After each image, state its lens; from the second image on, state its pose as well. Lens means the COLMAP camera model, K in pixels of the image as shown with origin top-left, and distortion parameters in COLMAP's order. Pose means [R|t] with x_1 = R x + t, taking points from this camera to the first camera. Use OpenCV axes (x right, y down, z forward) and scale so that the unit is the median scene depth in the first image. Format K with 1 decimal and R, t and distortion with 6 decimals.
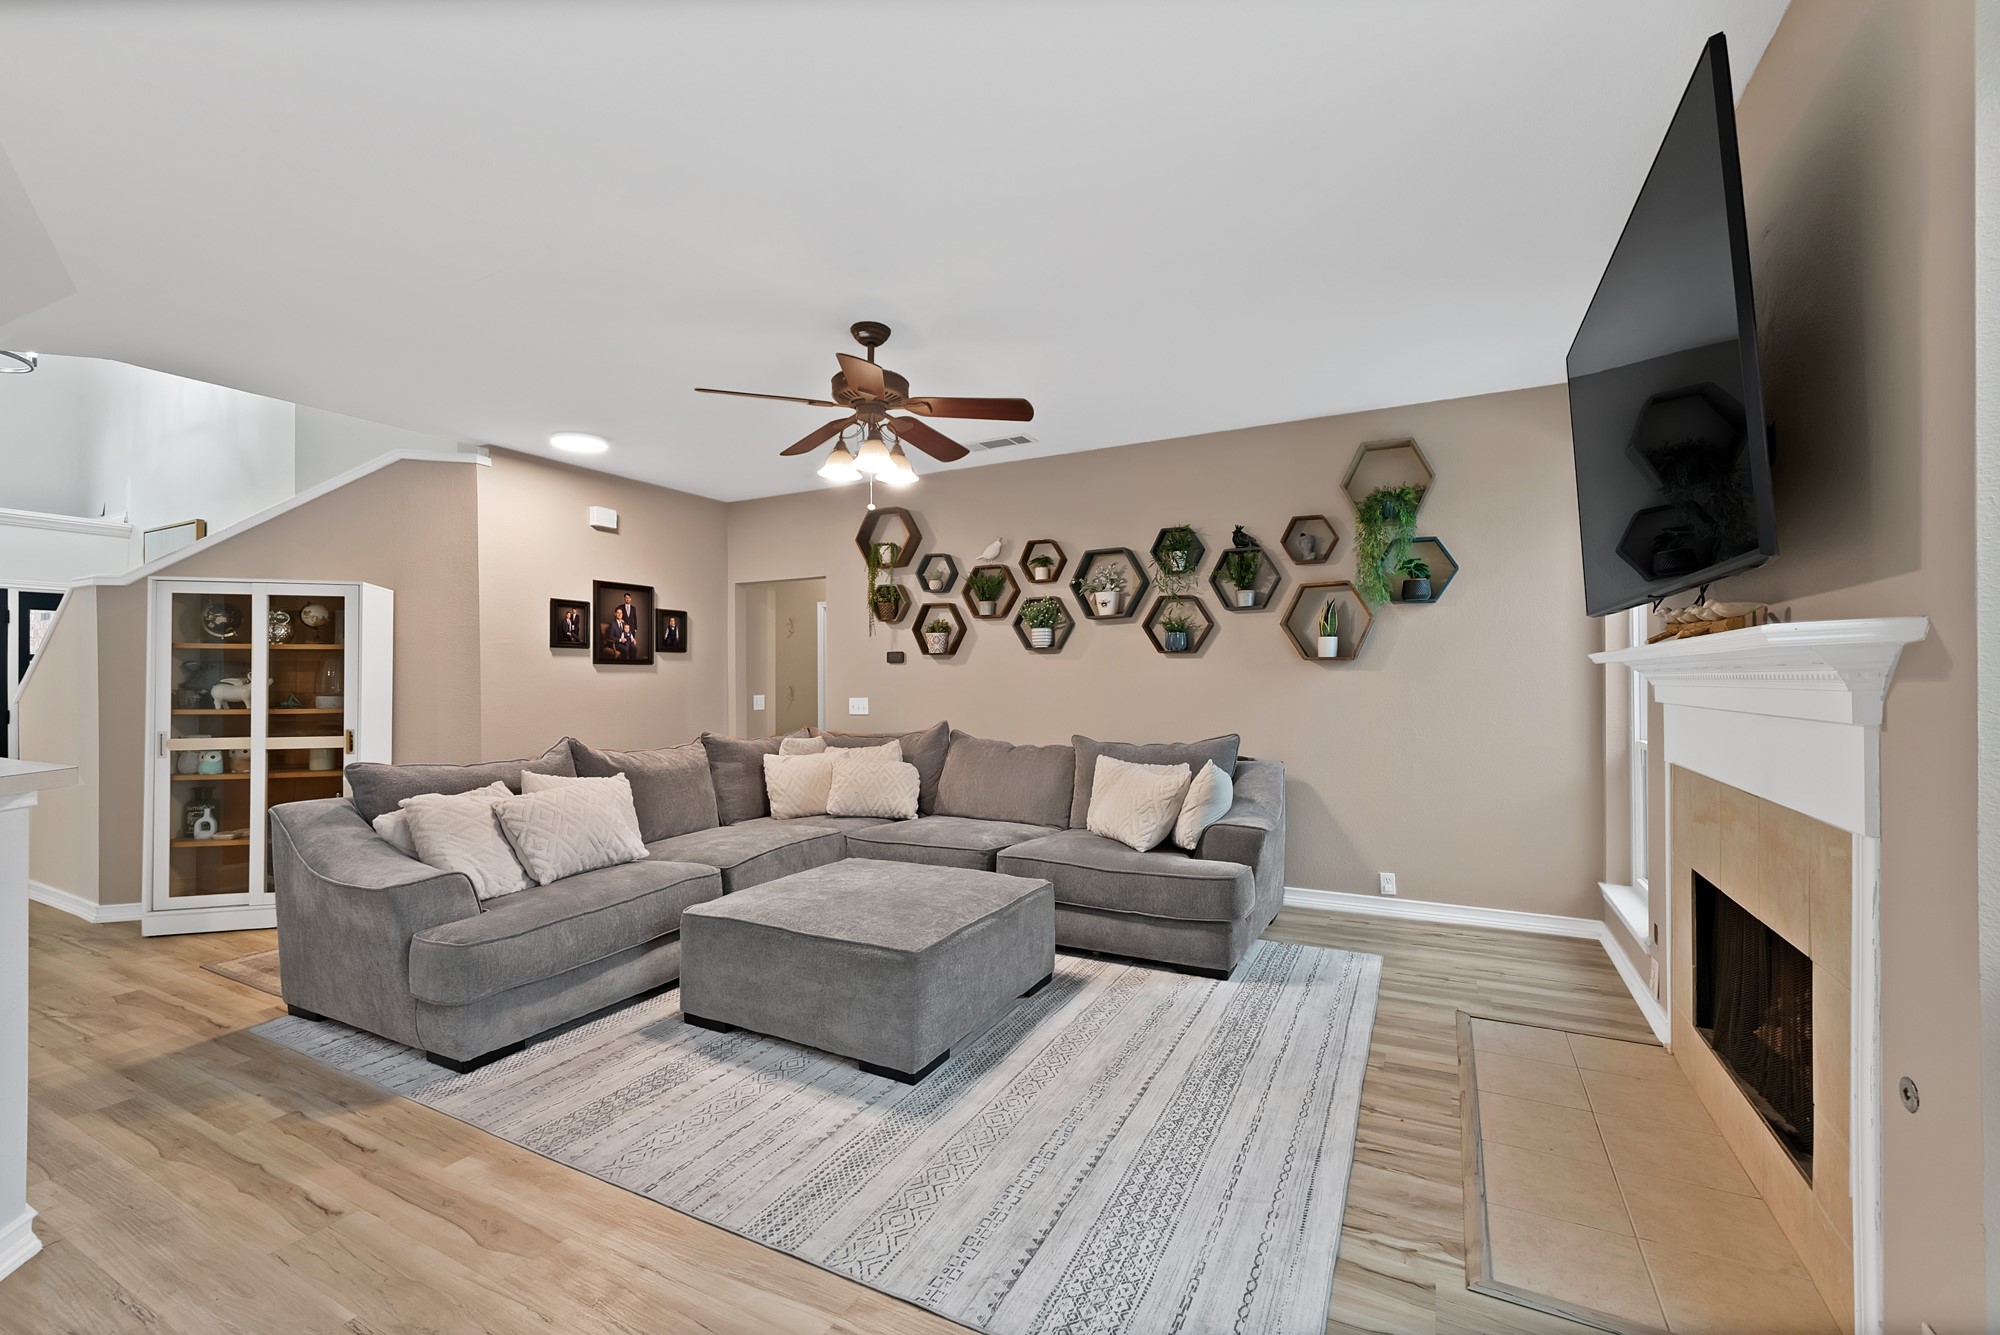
lens RADIAL K [[801.8, 0, 986.6], [0, 801.8, 674.7], [0, 0, 1]] dist [-0.009638, 0.001451]
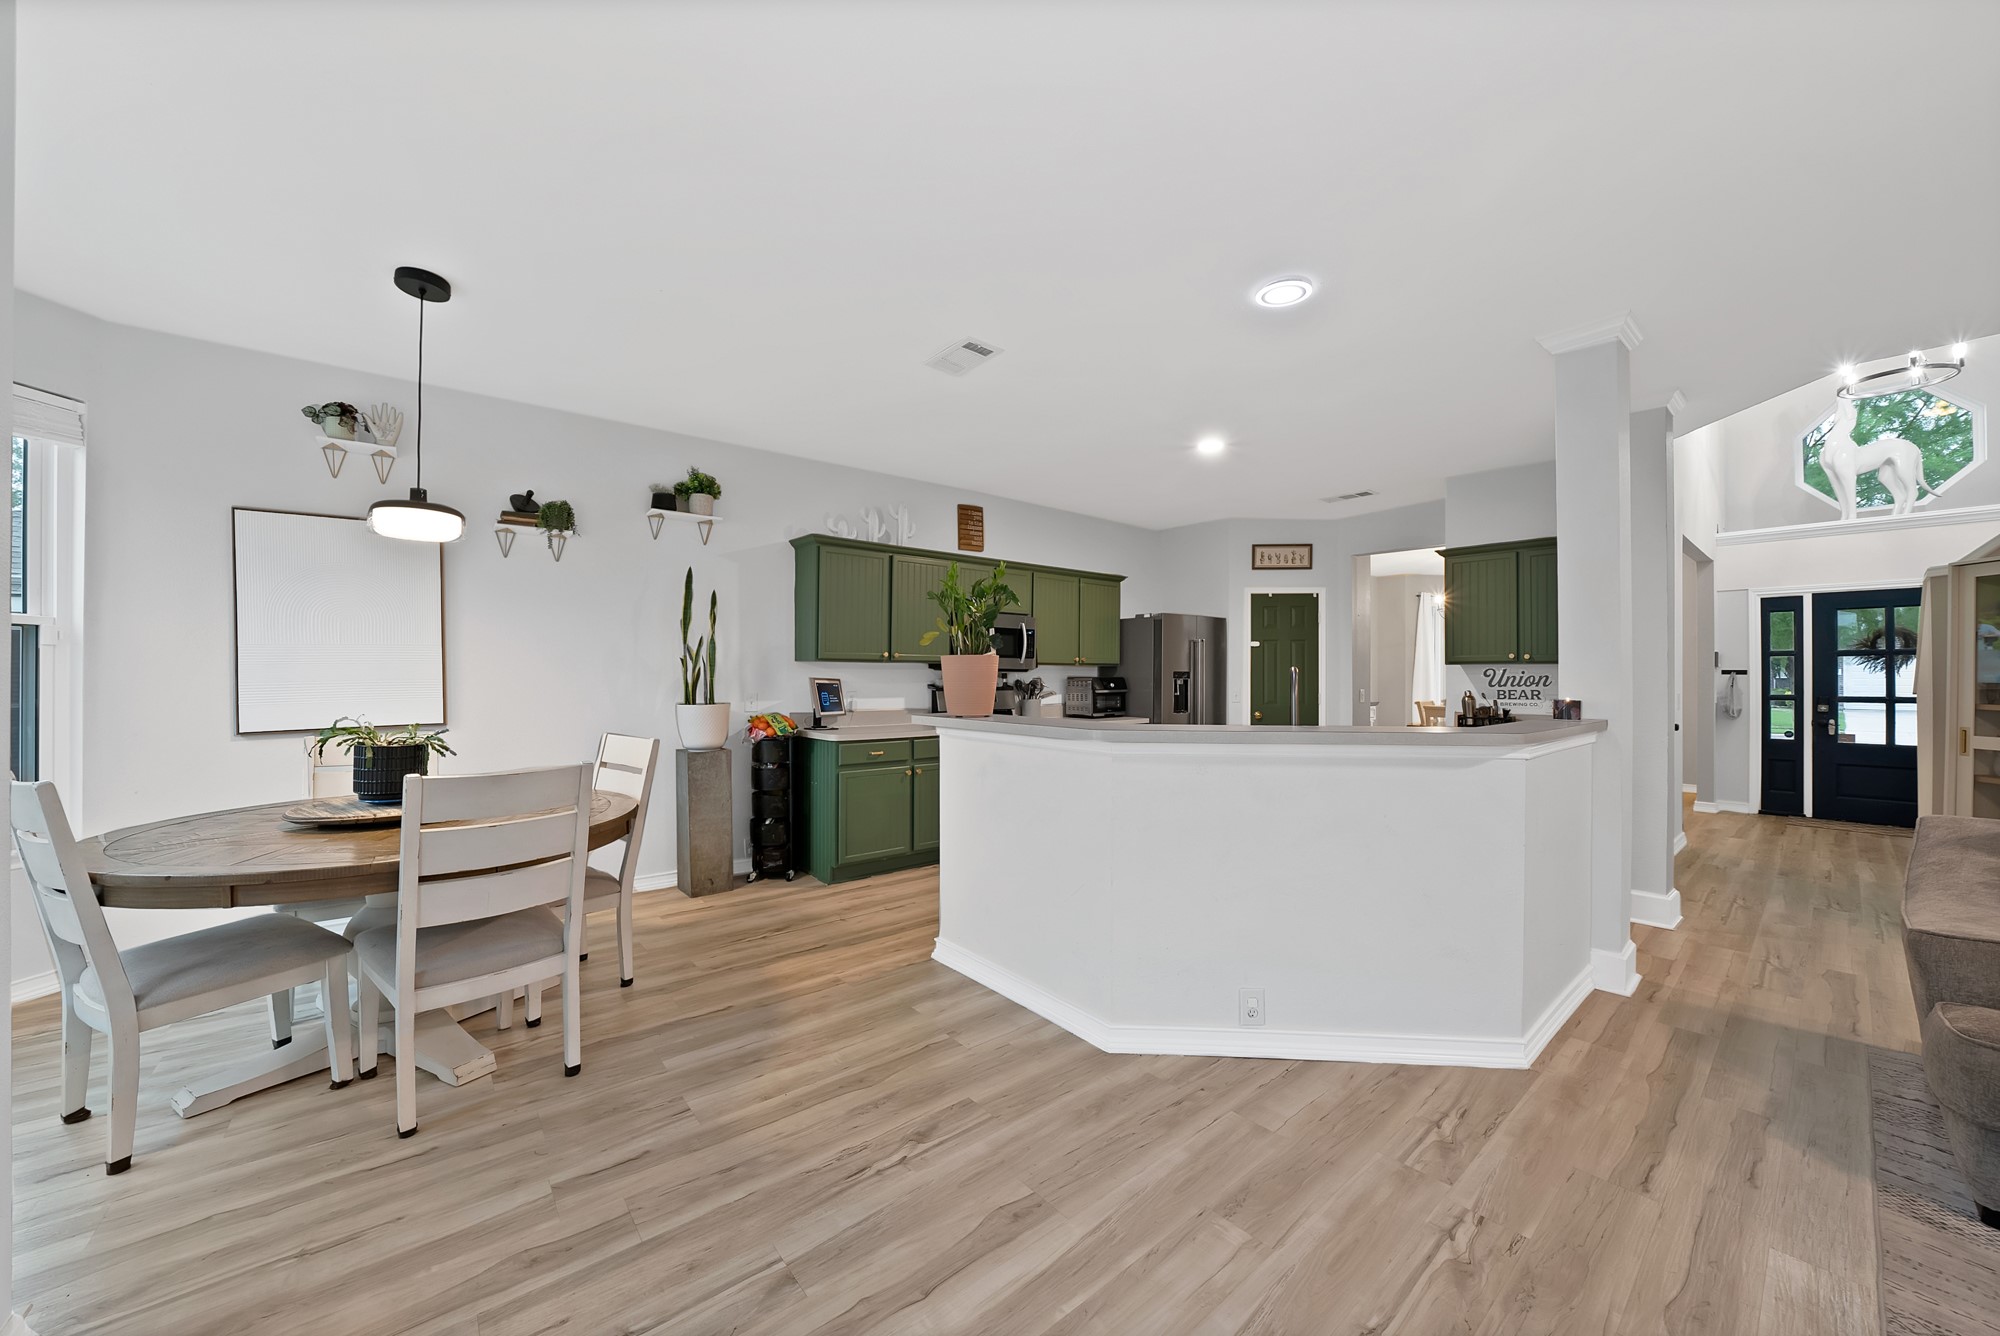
lens RADIAL K [[715.5, 0, 993.8], [0, 715.5, 671.6], [0, 0, 1]] dist [-0.025460, 0.001539]
pose [[-0.398076, -0.003762, -0.917345, 0.137956], [0.005938, 0.999960, -0.006678, 0.003713], [0.917333, -0.008105, -0.398038, 0.239716]]
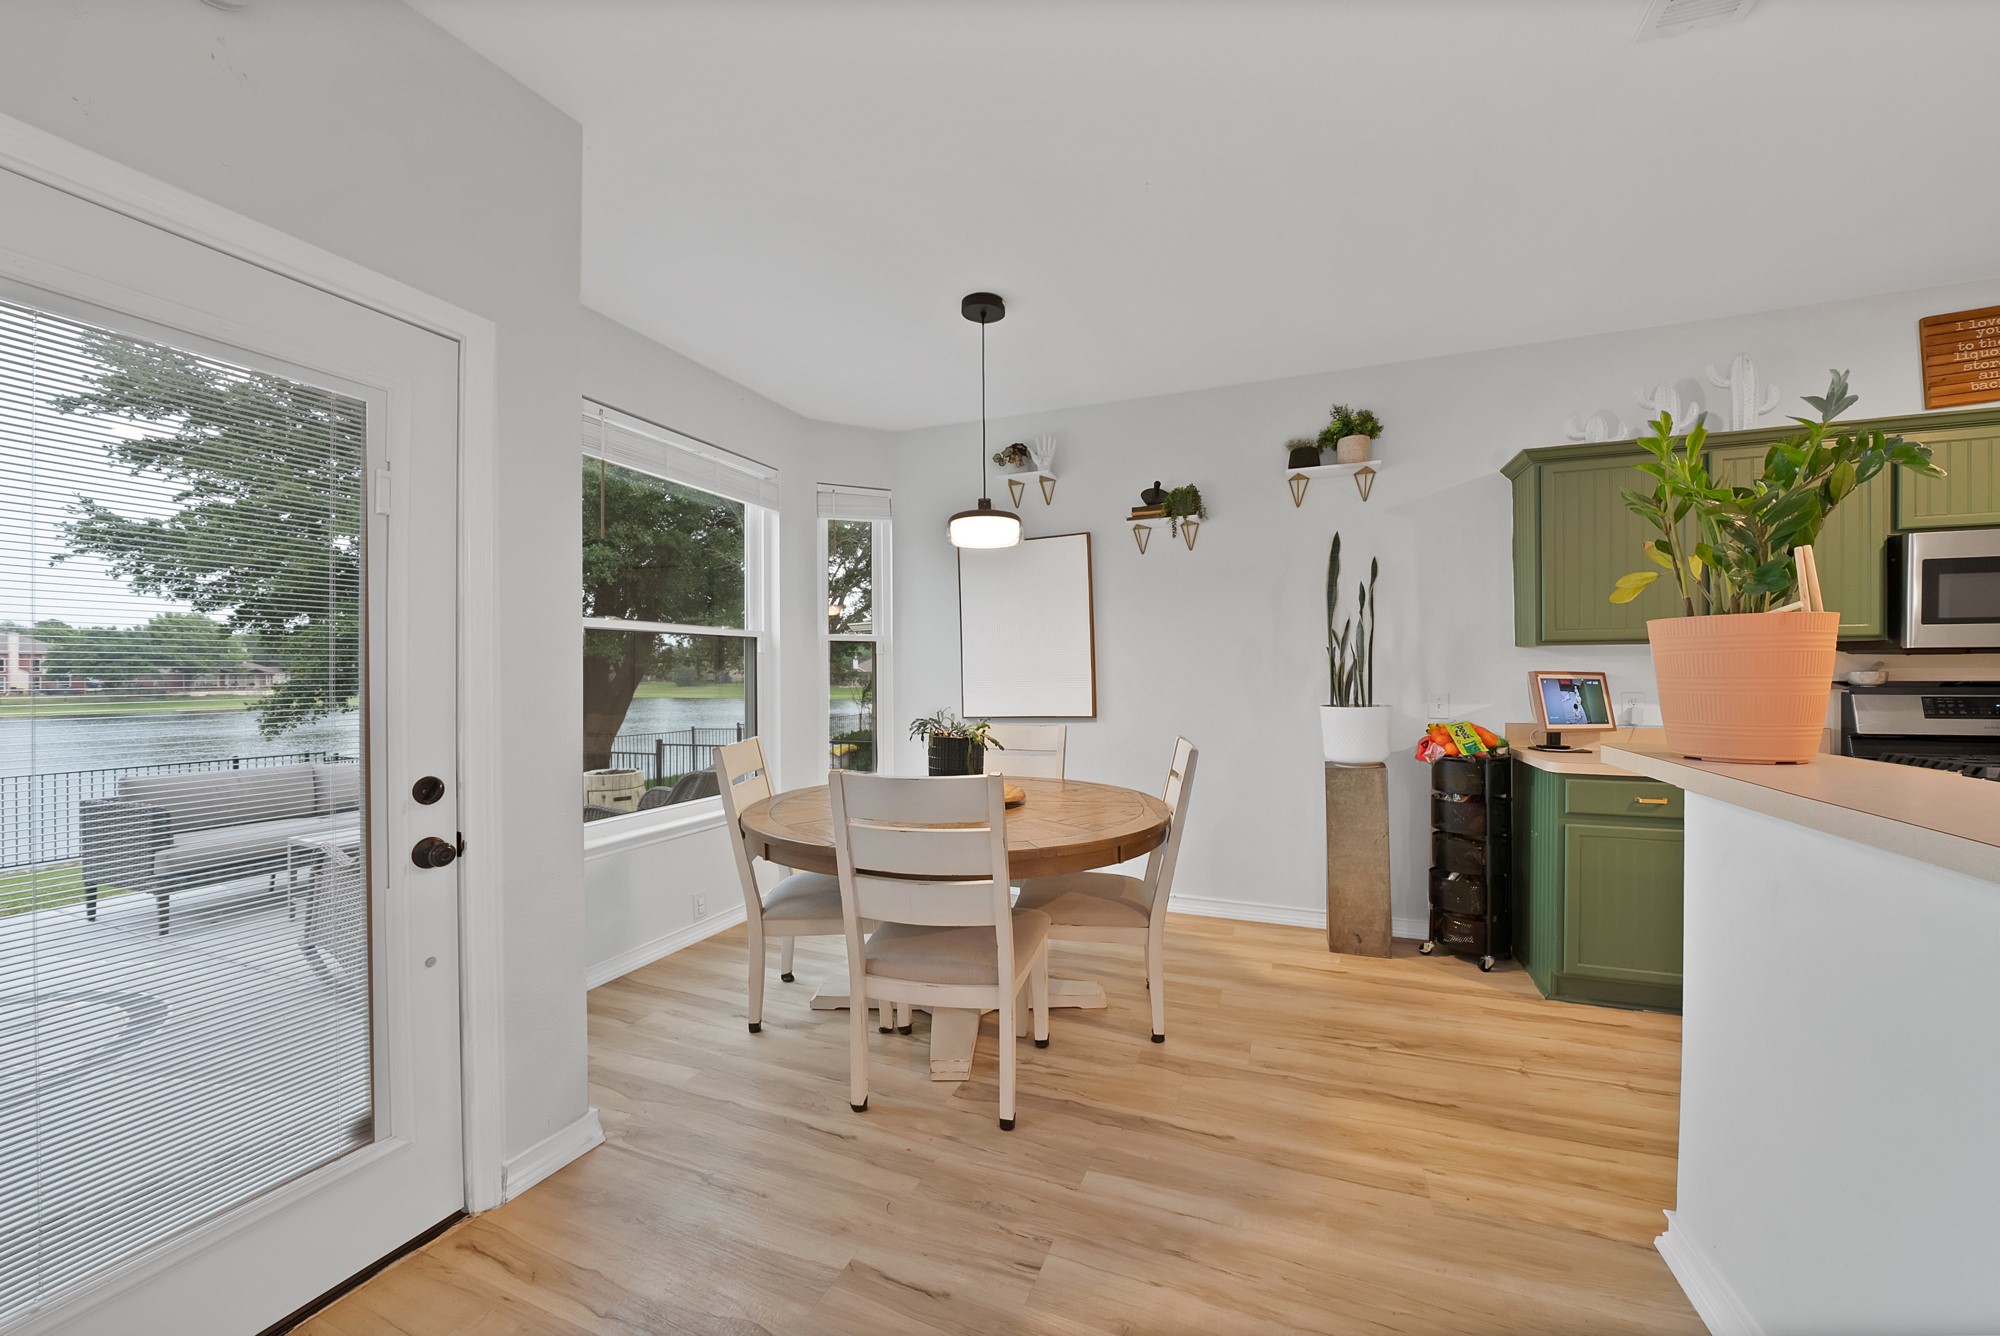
lens RADIAL K [[715.5, 0, 999.4], [0, 715.5, 671.9], [0, 0, 1]] dist [-0.025460, 0.001539]
pose [[-0.996130, 0.010314, -0.087287, -0.138104], [0.011126, 0.999899, -0.008823, 0.005350], [0.087187, -0.009760, -0.996144, 0.207016]]
